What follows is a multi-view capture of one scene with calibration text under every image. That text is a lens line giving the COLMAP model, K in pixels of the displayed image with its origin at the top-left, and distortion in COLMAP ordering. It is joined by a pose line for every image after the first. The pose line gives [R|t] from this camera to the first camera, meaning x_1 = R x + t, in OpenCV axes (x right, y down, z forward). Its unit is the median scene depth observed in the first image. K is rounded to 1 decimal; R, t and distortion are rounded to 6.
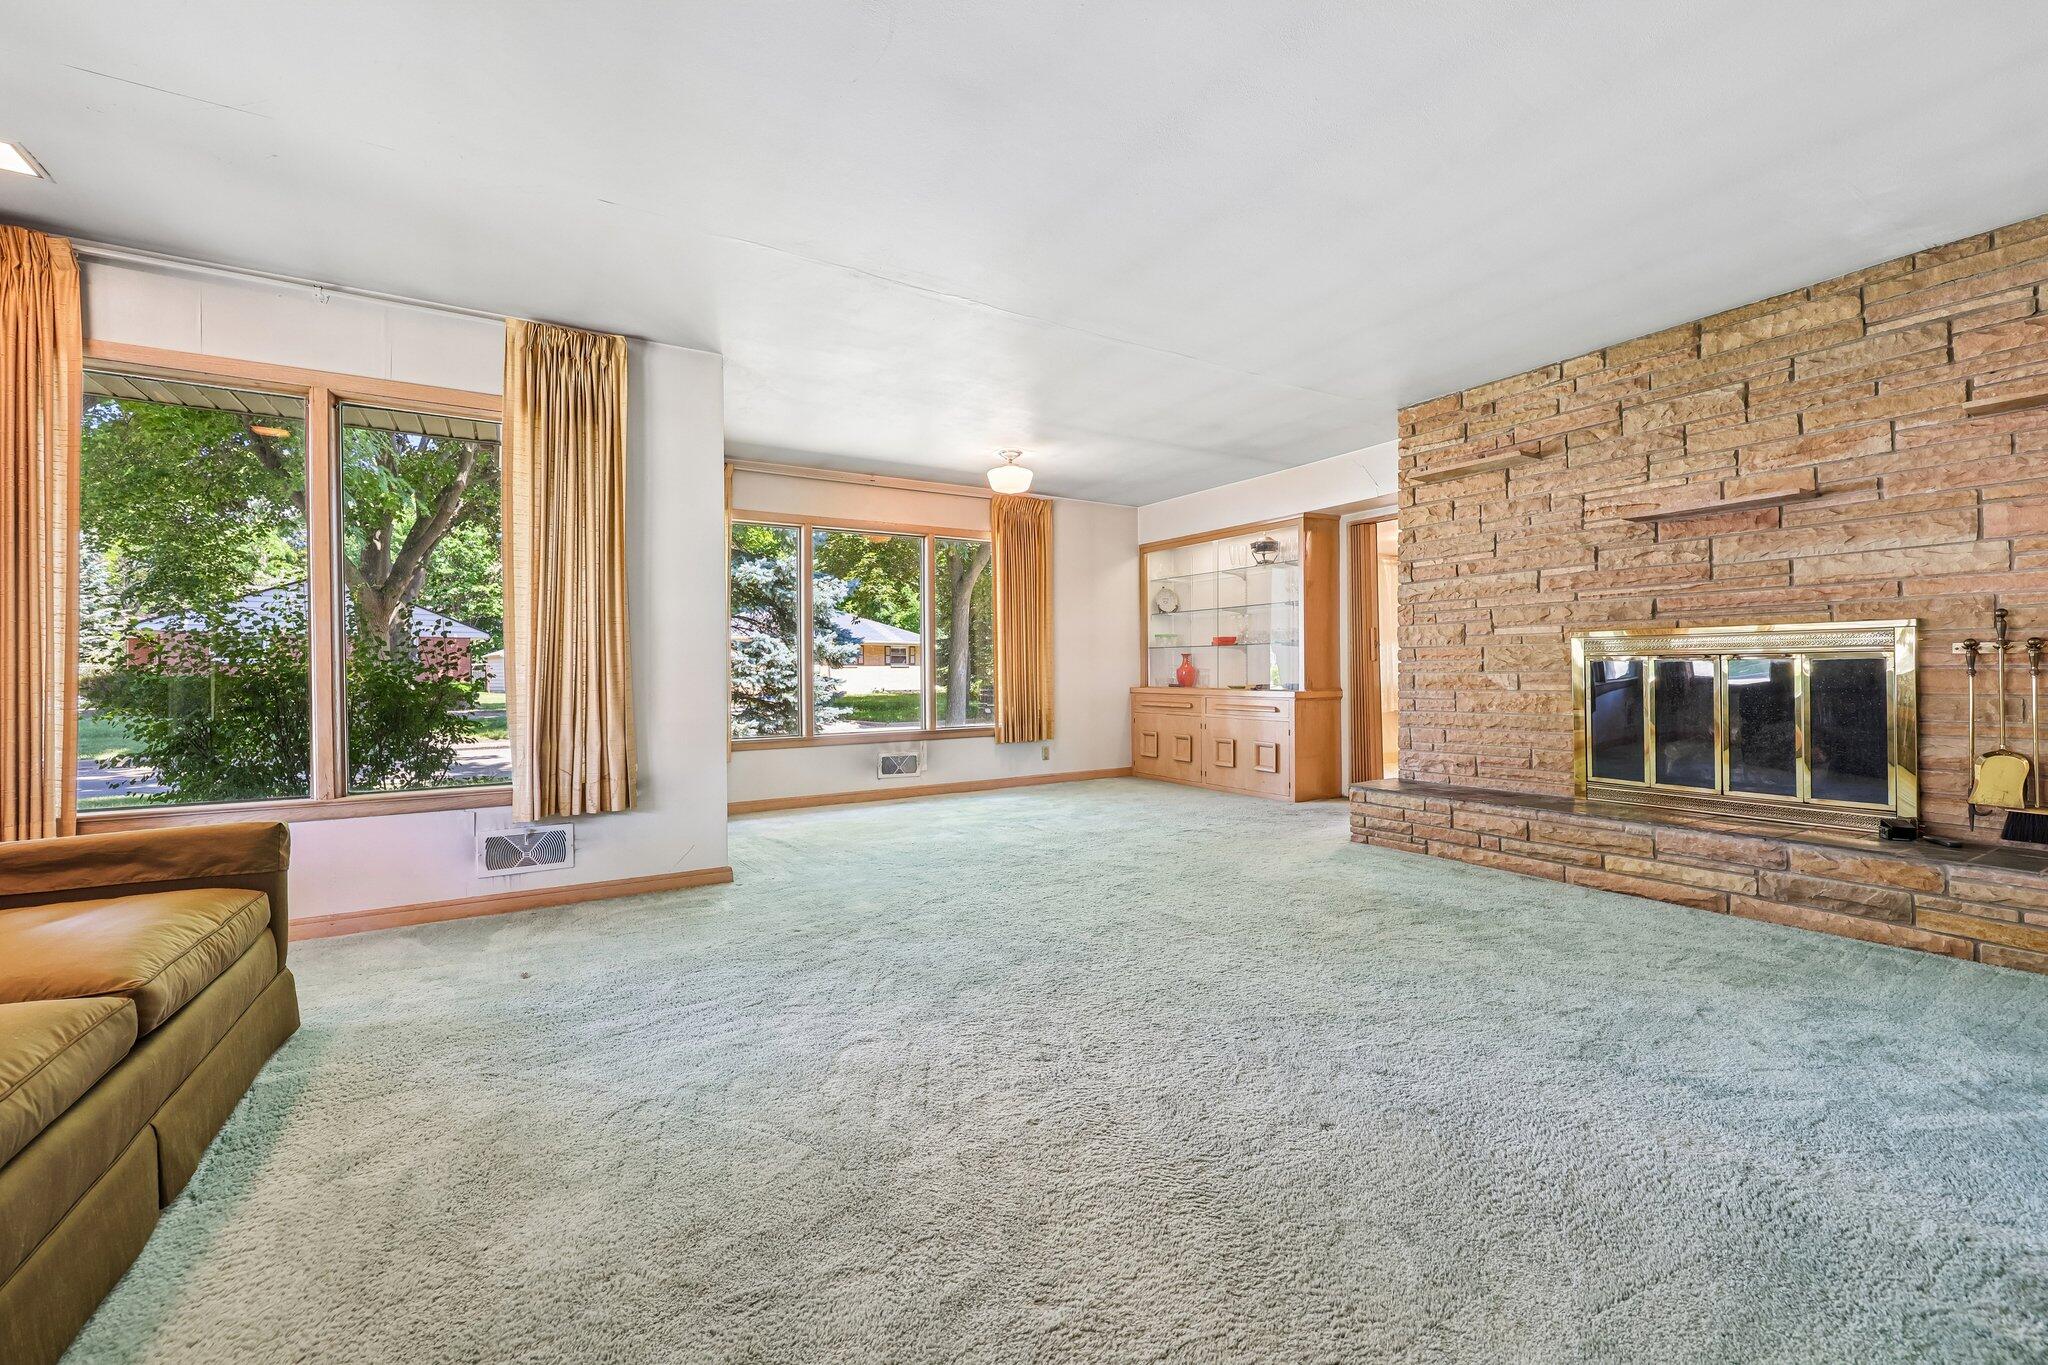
lens RADIAL K [[830.3, 0, 1001.3], [0, 830.3, 673.3], [0, 0, 1]] dist [-0.000216, -0.000337]
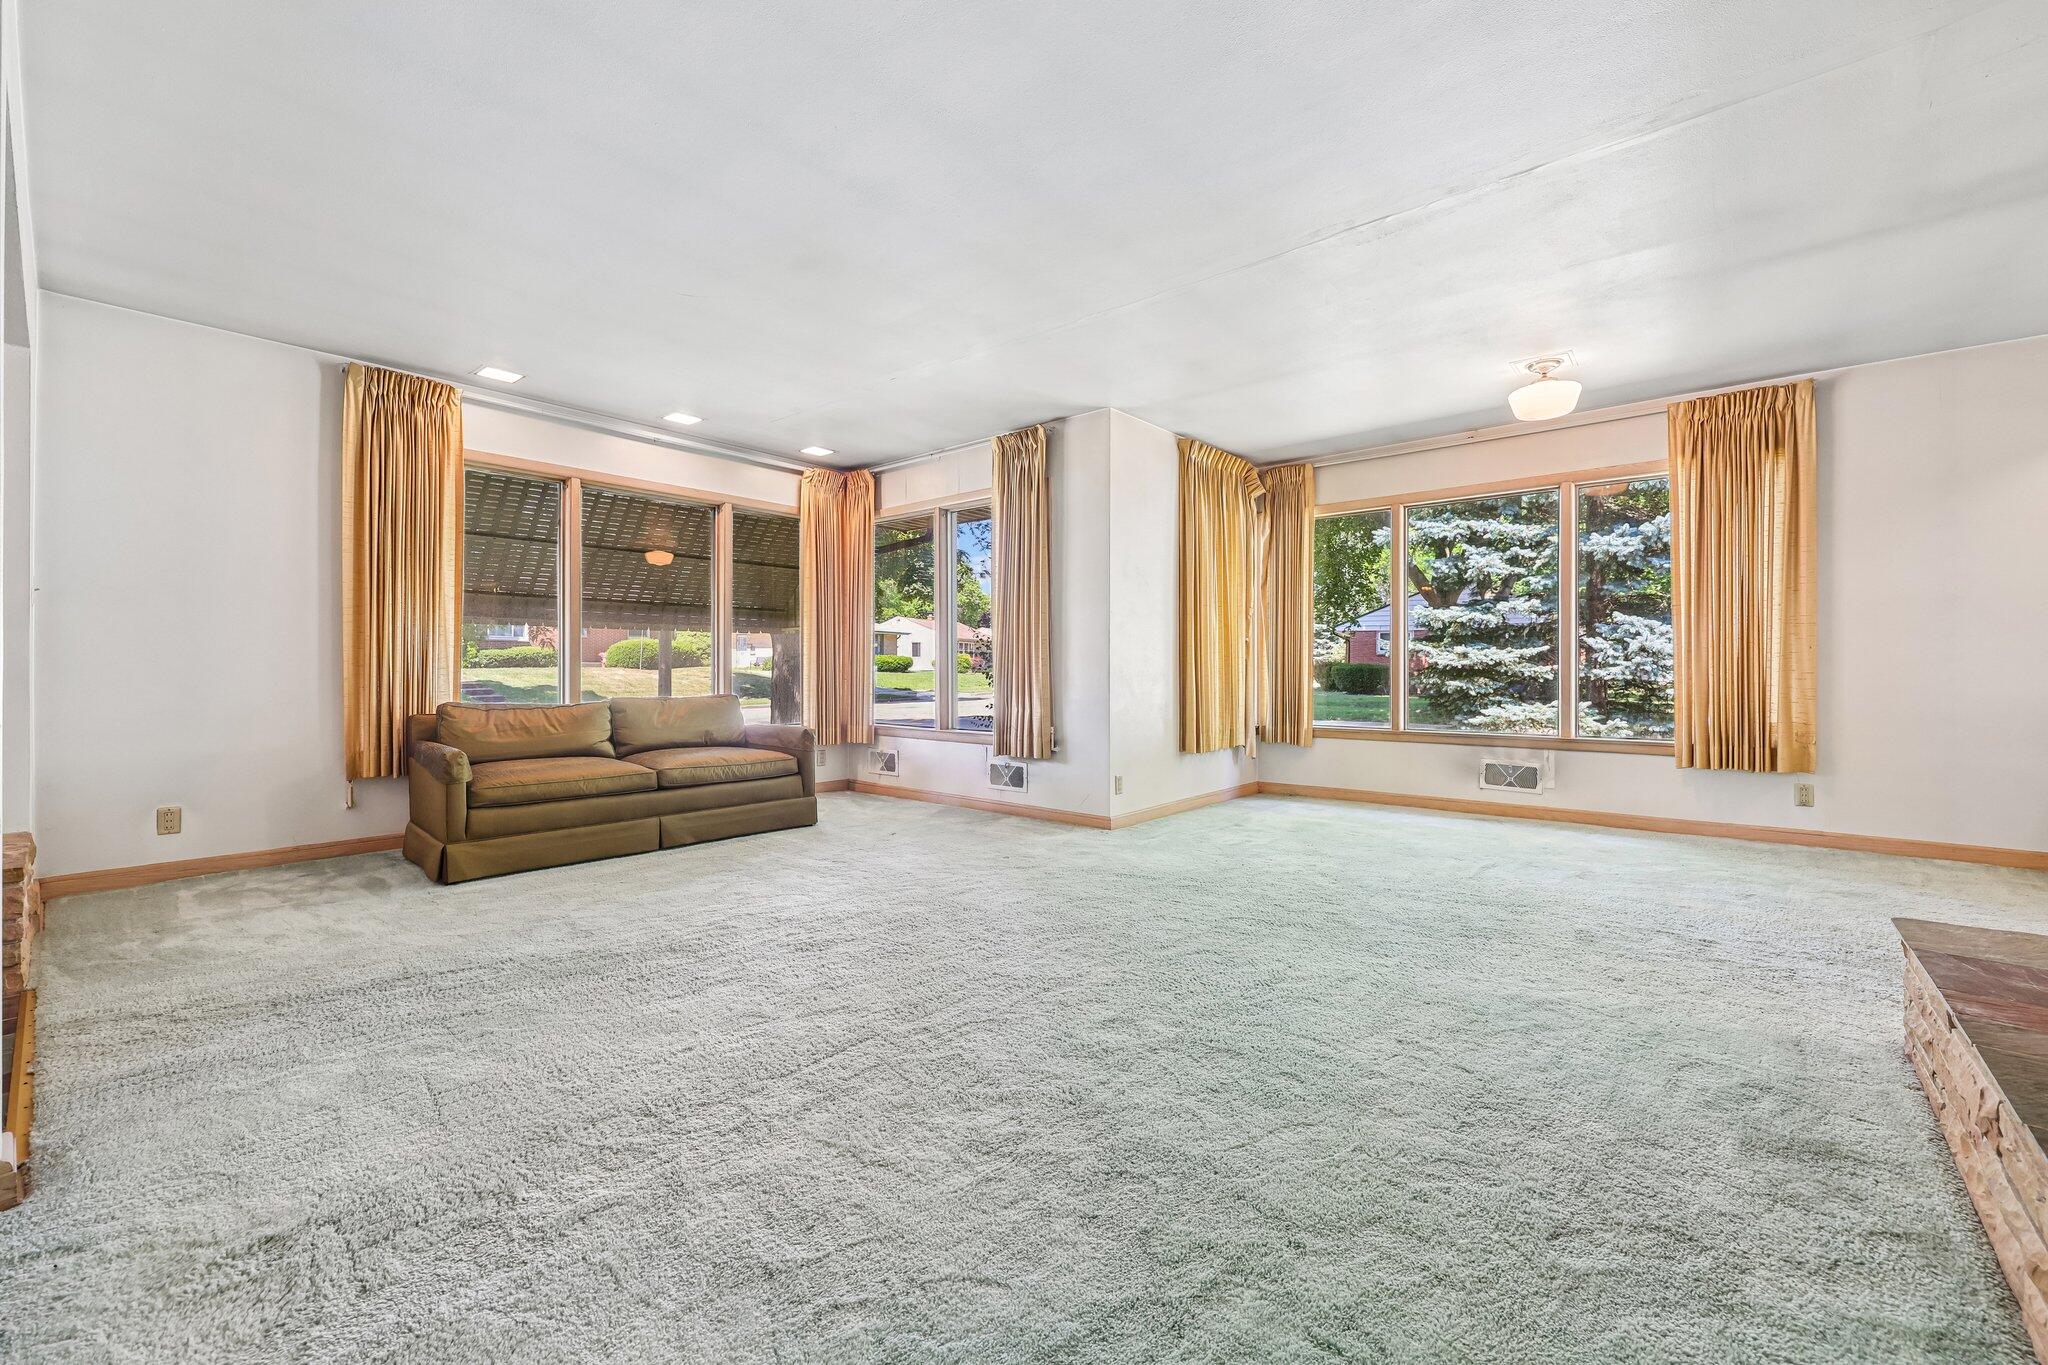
lens RADIAL K [[830.3, 0, 1036.4], [0, 830.3, 667.0], [0, 0, 1]] dist [-0.000216, -0.000337]
pose [[0.326480, 0.007779, -0.945172, 0.704139], [-0.003503, 0.999969, 0.007020, -0.001448], [0.945198, 0.001019, 0.326497, 0.413780]]
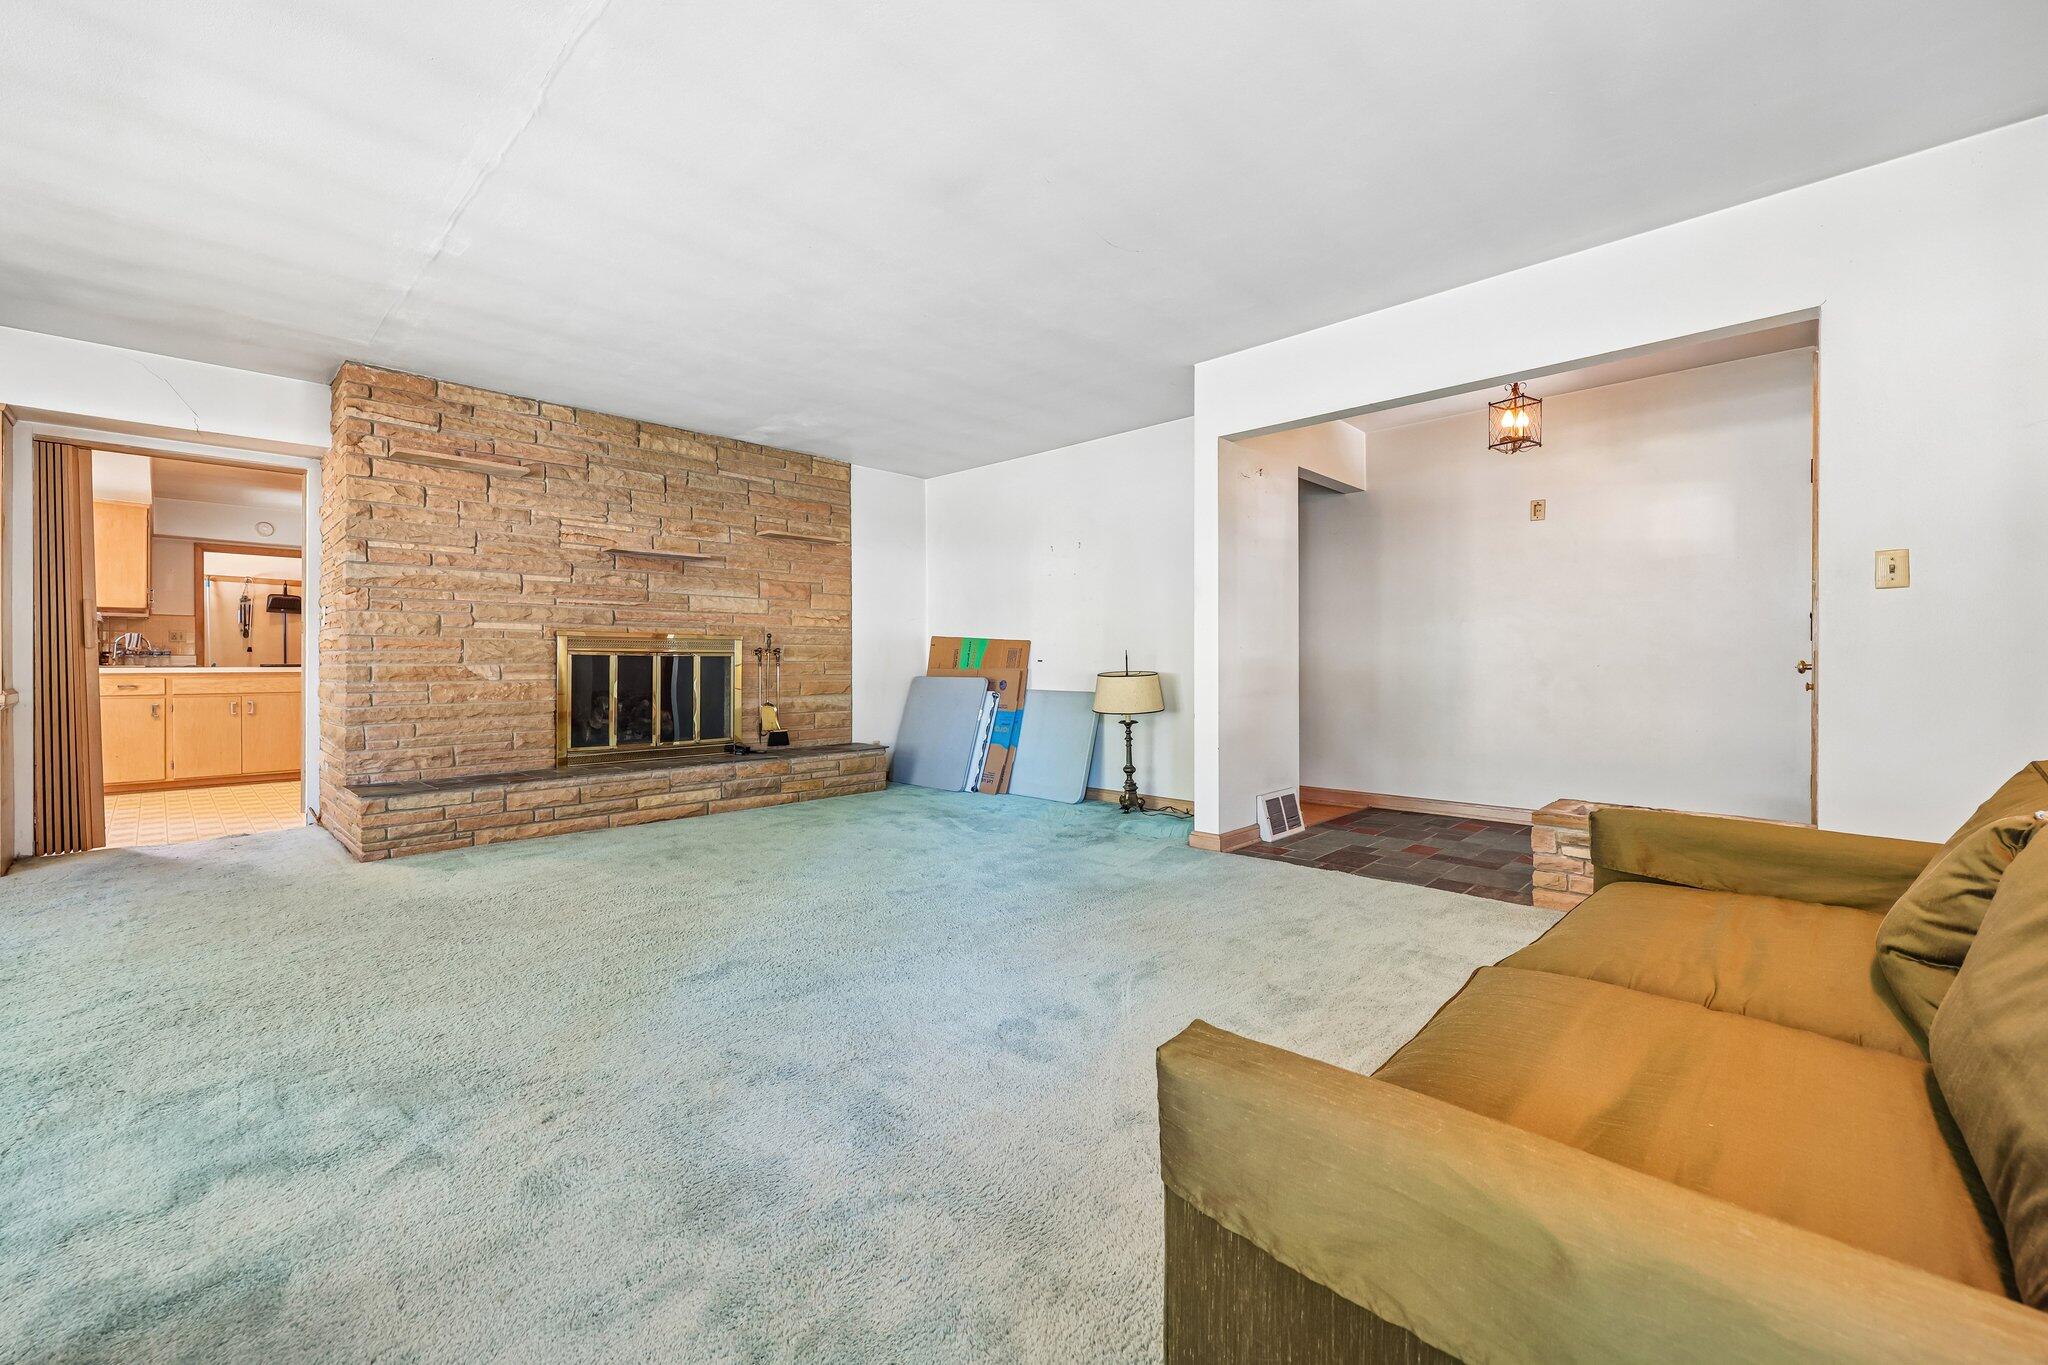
lens RADIAL K [[830.3, 0, 1037.7], [0, 830.3, 669.6], [0, 0, 1]] dist [-0.000216, -0.000337]
pose [[-0.278131, 0.001708, 0.960541, -0.582993], [0.004157, 0.999991, -0.000575, 0.009270], [-0.960534, 0.003833, -0.278136, 0.577167]]
